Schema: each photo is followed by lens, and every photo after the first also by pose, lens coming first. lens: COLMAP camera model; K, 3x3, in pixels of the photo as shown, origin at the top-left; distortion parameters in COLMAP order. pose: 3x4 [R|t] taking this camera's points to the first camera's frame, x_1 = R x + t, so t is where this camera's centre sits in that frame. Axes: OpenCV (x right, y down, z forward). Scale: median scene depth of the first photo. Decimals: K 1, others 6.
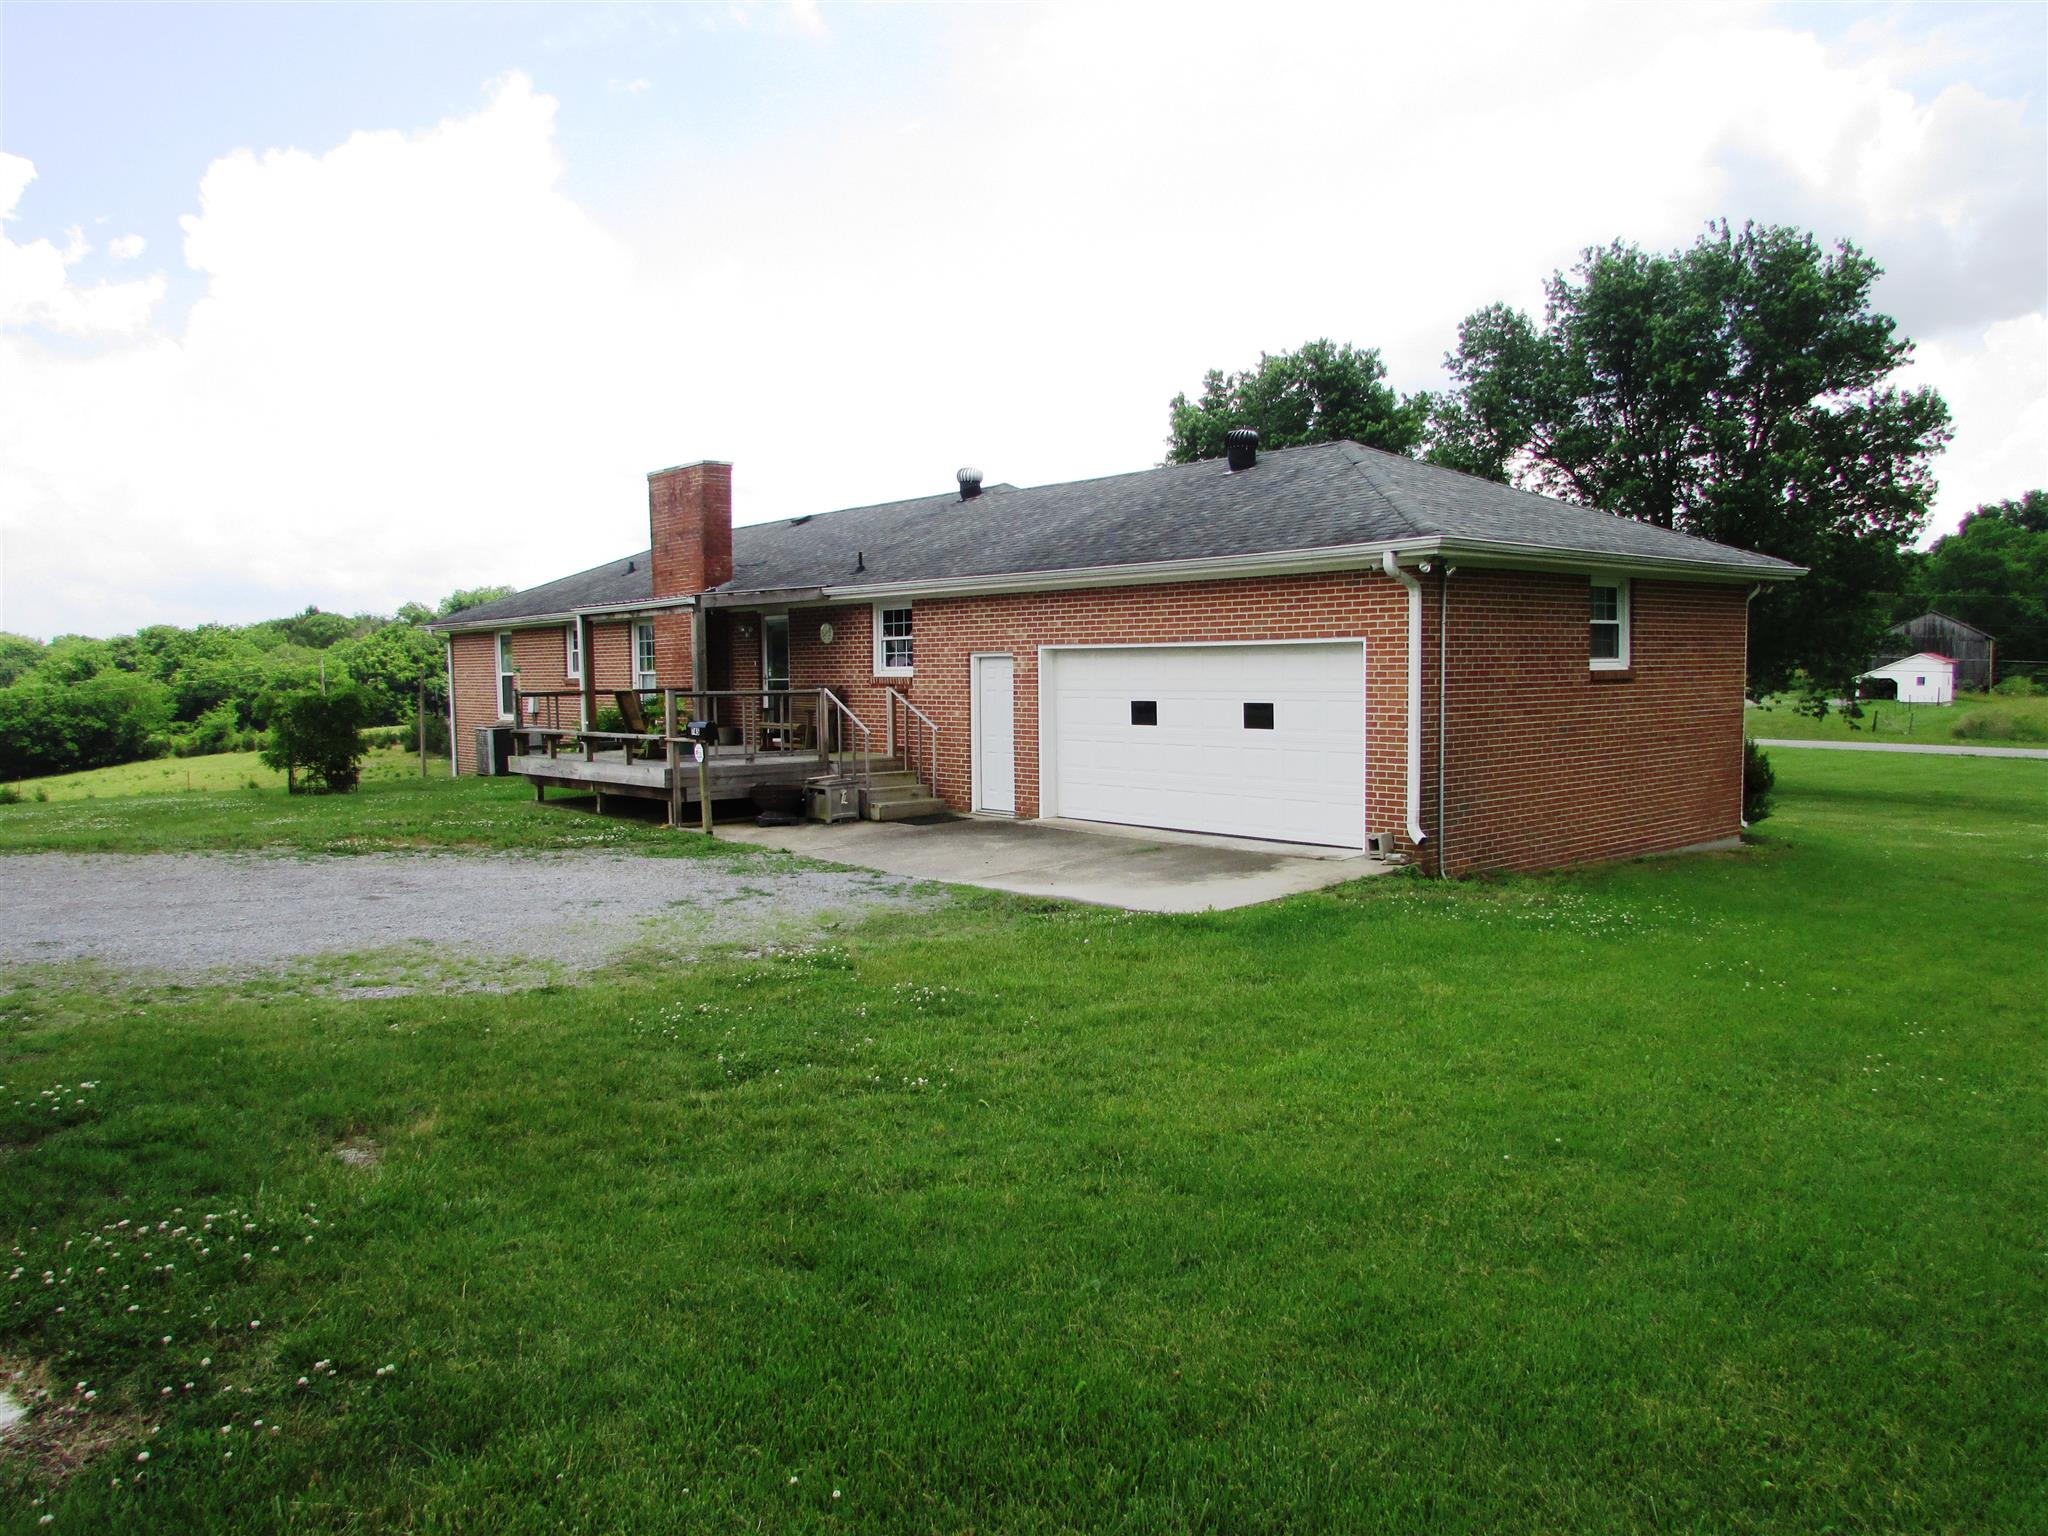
lens RADIAL K [[1460.6, 0, 1020.1], [0, 1460.6, 770.4], [0, 0, 1]] dist [-0.030583, 0.016176]
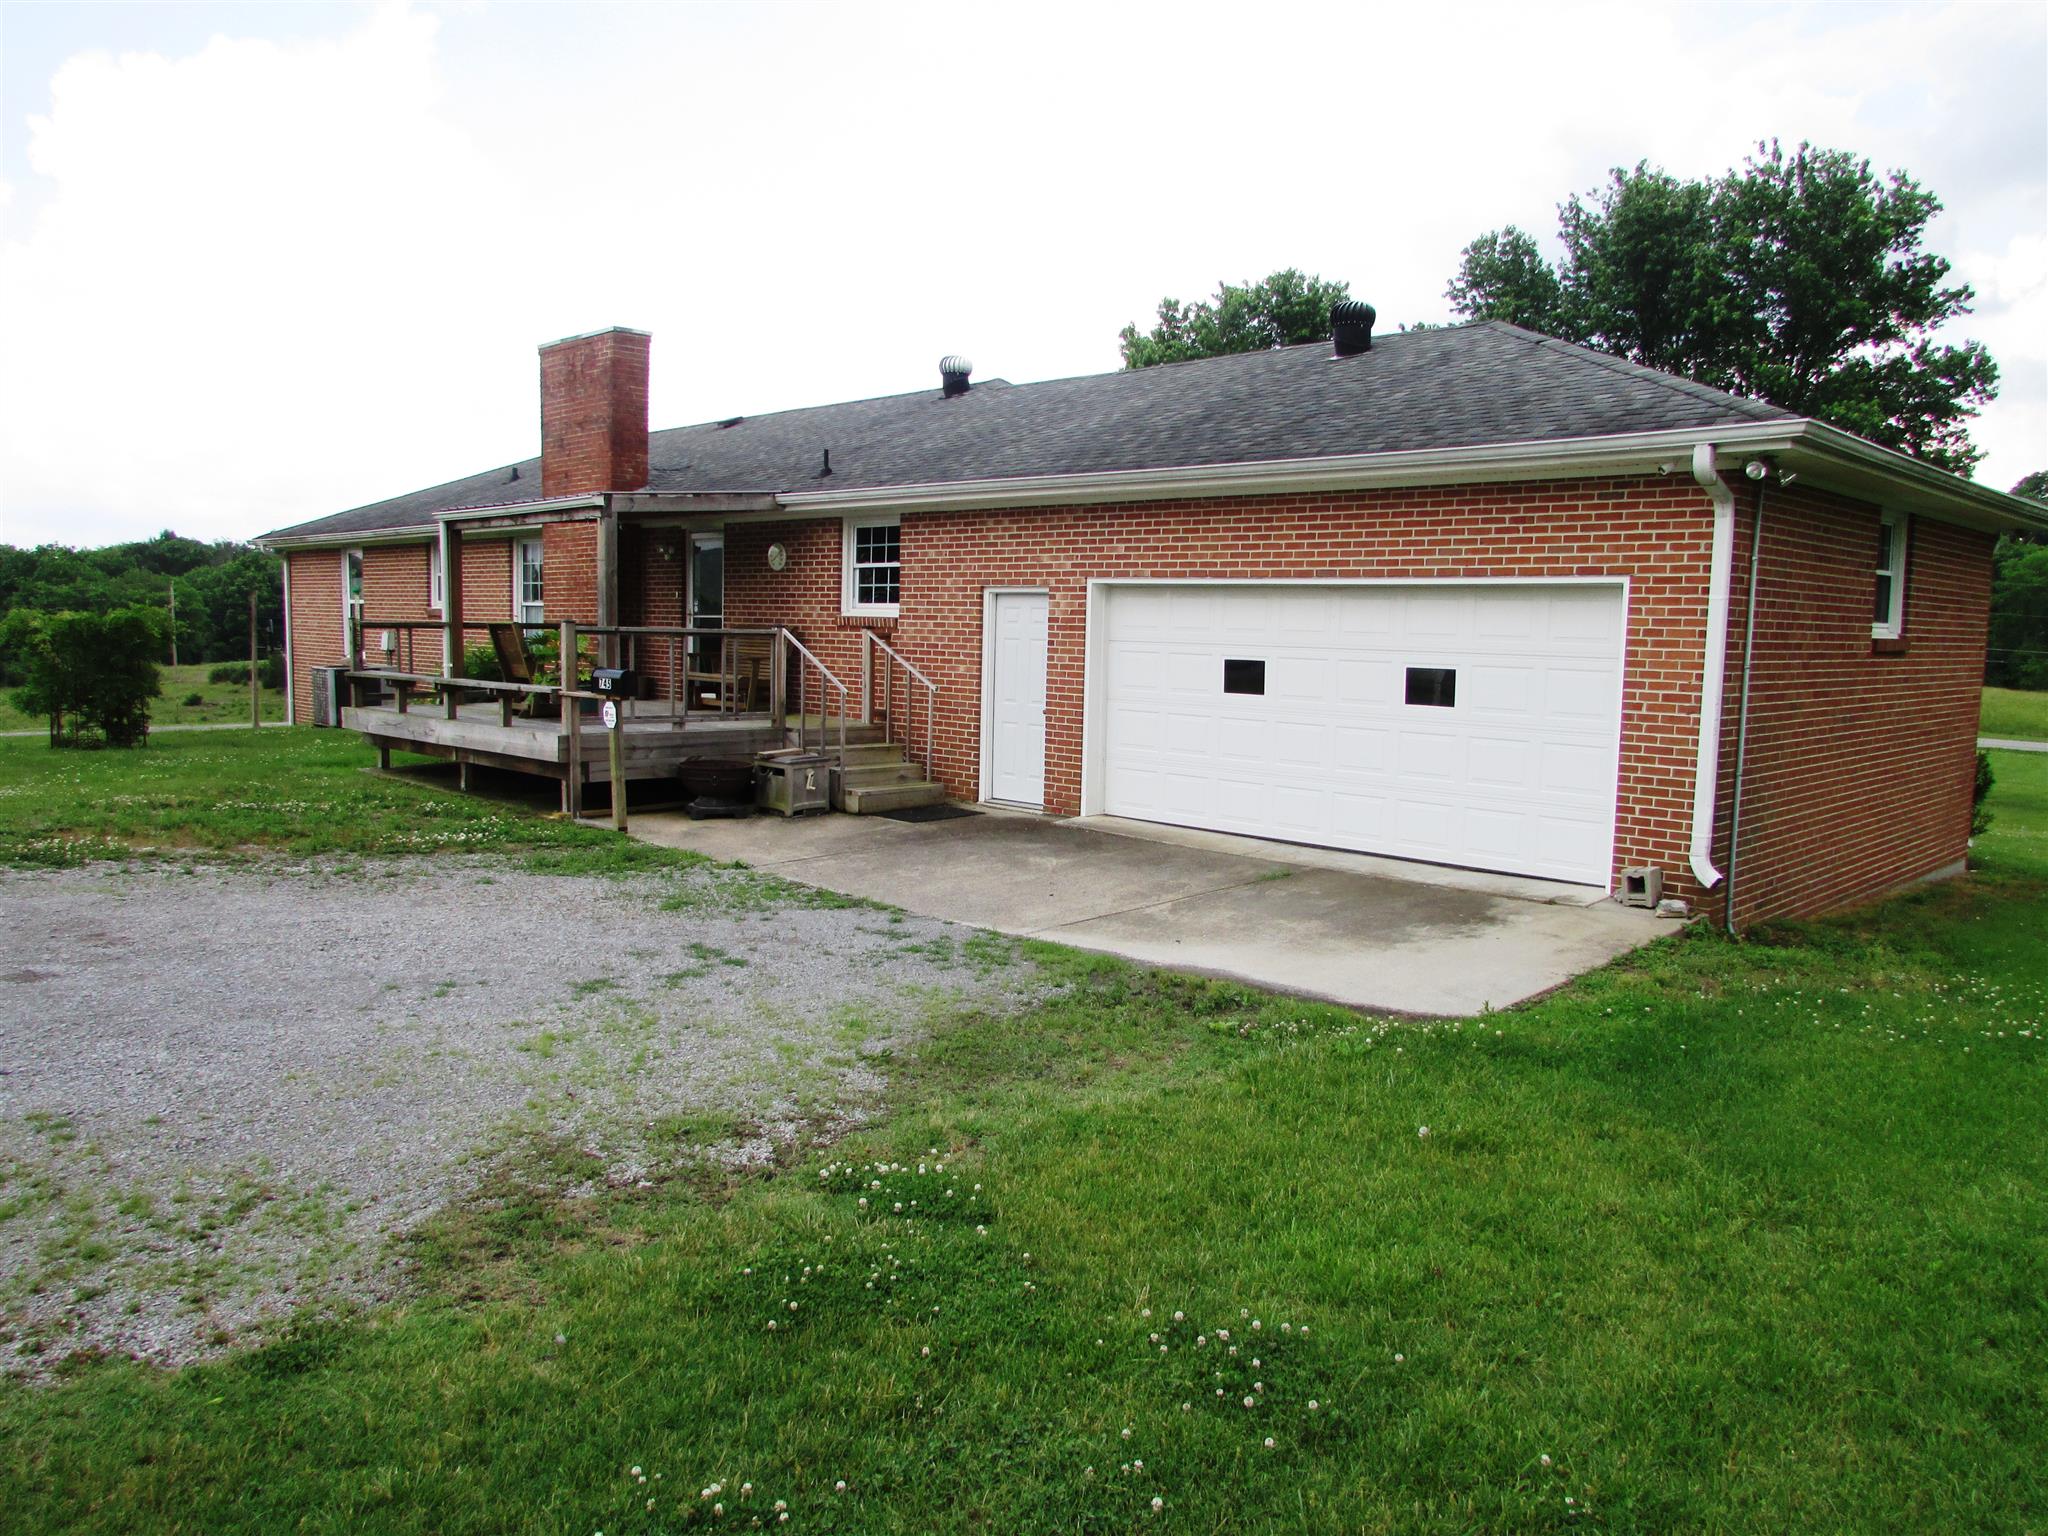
lens RADIAL K [[1460.6, 0, 1023.8], [0, 1460.6, 770.4], [0, 0, 1]] dist [-0.030583, 0.016176]
pose [[0.996505, 0.025423, 0.079571, -0.064684], [-0.027853, 0.999174, 0.029588, -0.009537], [-0.078754, -0.031701, 0.996390, 0.241003]]
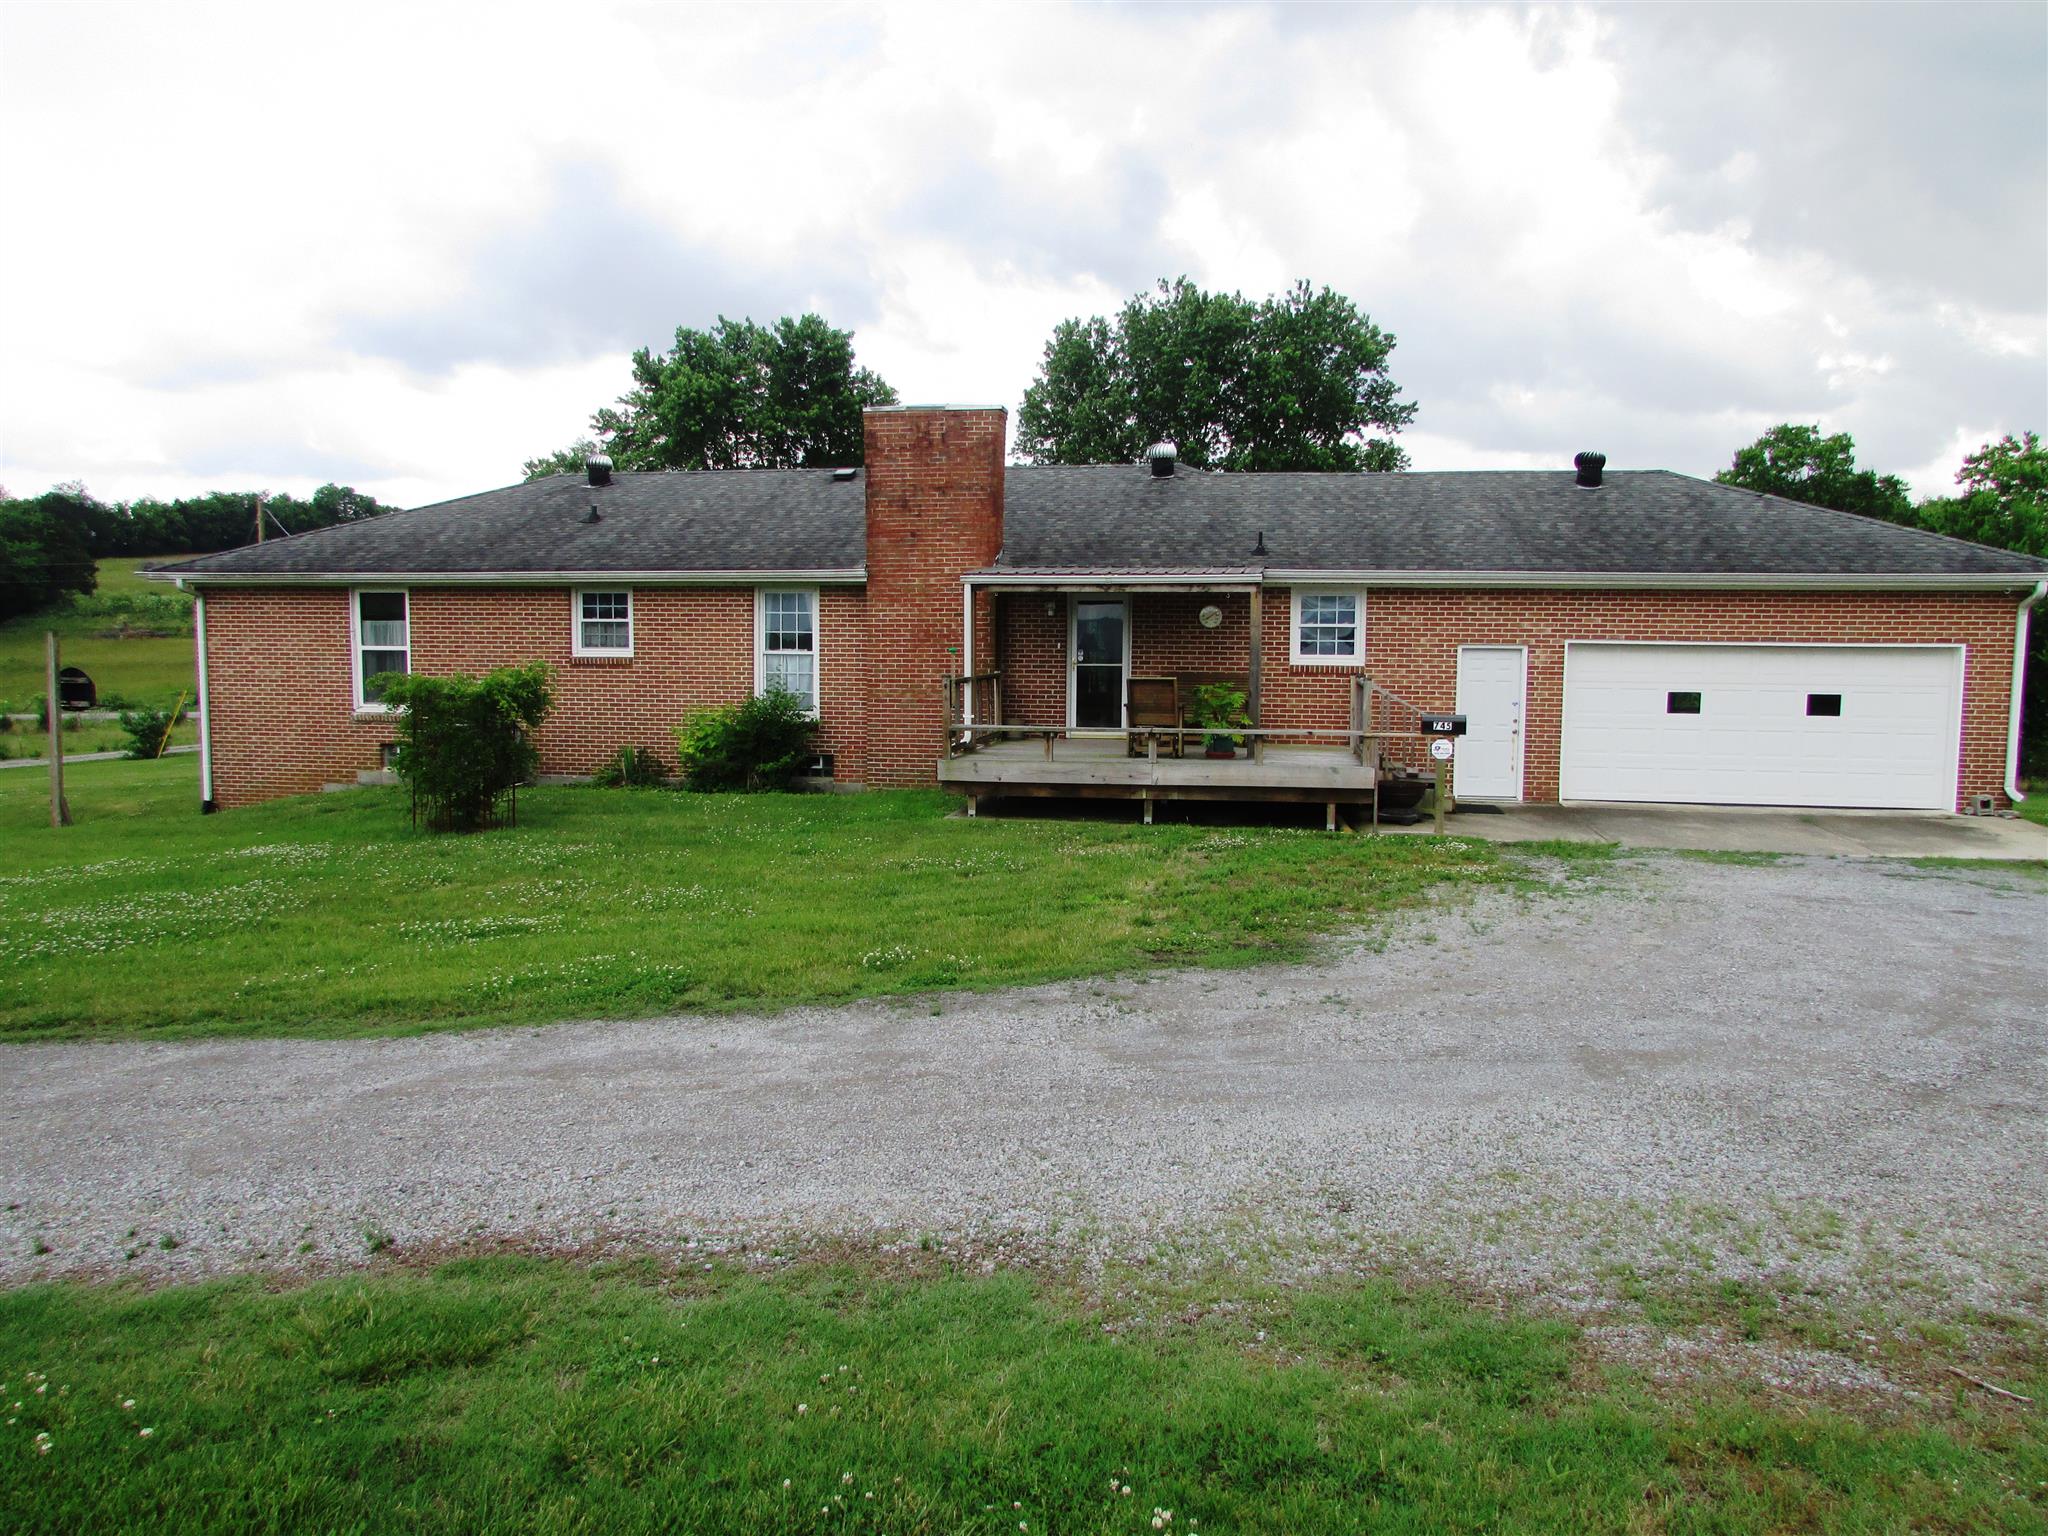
lens RADIAL K [[1460.6, 0, 1025.9], [0, 1460.6, 766.0], [0, 0, 1]] dist [-0.030583, 0.016176]
pose [[0.775223, -0.036067, 0.630658, -0.839433], [0.027309, 0.999349, 0.023583, -0.025200], [-0.631098, -0.001059, 0.775703, 0.368556]]
